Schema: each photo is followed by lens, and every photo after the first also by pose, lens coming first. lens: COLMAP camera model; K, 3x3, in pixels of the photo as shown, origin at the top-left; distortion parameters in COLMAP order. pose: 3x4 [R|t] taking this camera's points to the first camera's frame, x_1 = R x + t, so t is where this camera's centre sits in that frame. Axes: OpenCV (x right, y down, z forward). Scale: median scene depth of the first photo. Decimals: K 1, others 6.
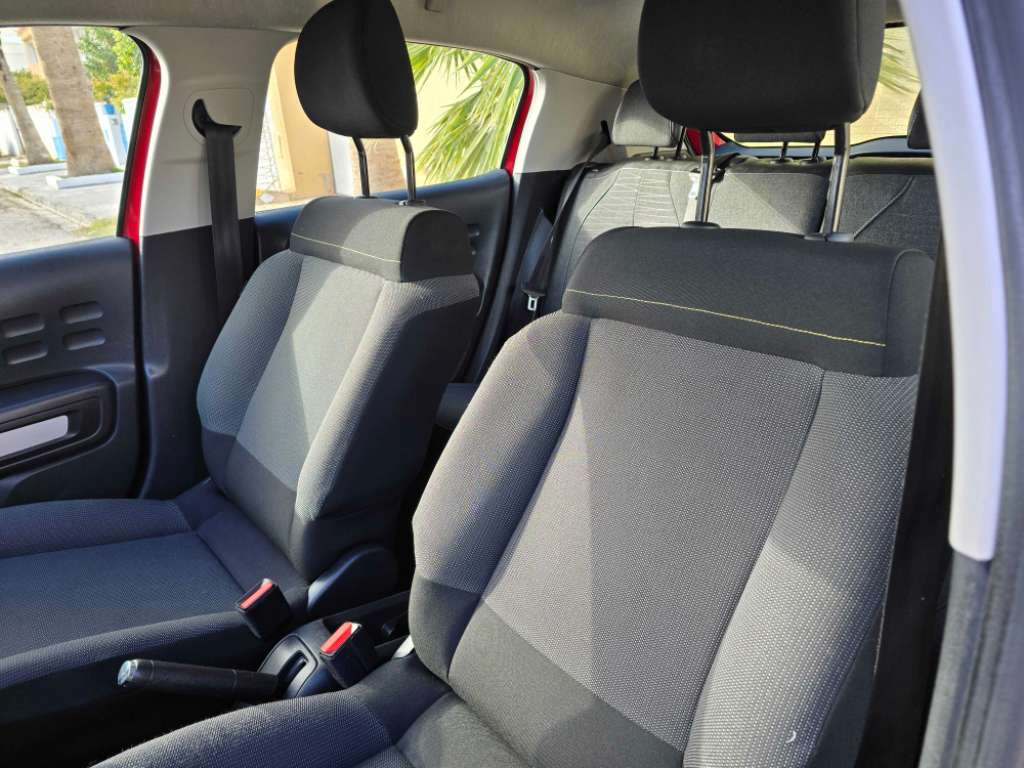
lens RADIAL K [[695.1, 0, 512.0], [0, 695.1, 384.0], [0, 0, 1]] dist [-0.002613, -0.001342]
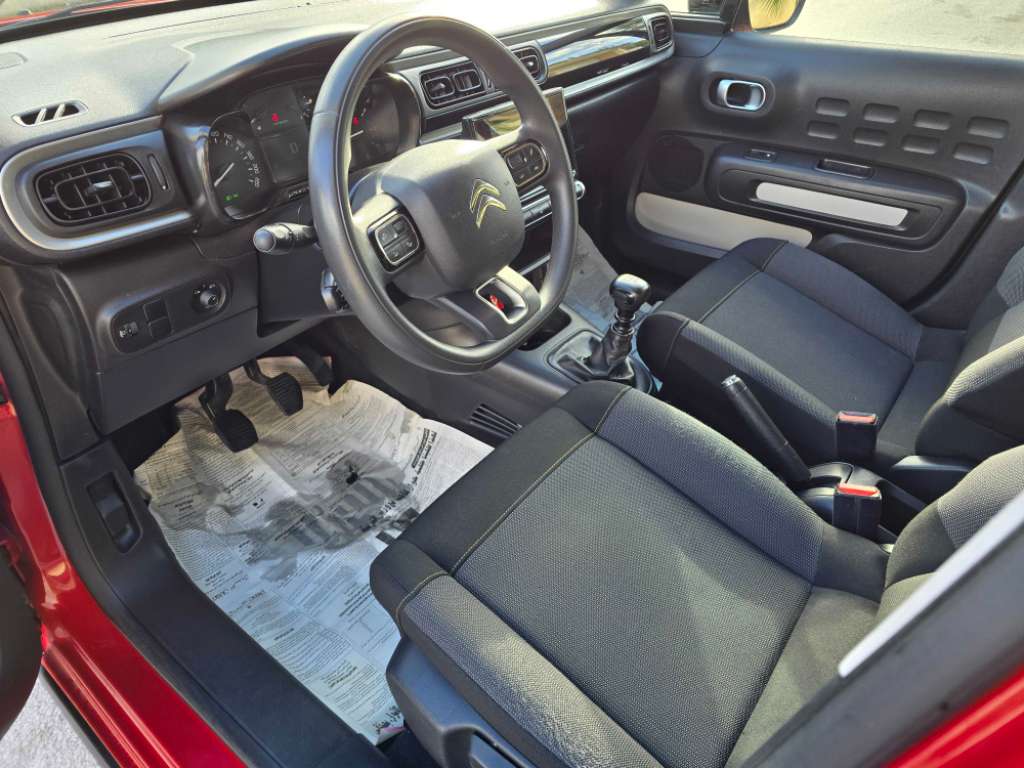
lens RADIAL K [[695.1, 0, 512.0], [0, 695.1, 384.0], [0, 0, 1]] dist [-0.002613, -0.001342]
pose [[0.188032, 0.613742, -0.766788, 0.331304], [-0.380205, 0.765330, 0.519341, -0.100237], [0.905587, 0.193884, 0.377254, 0.077084]]
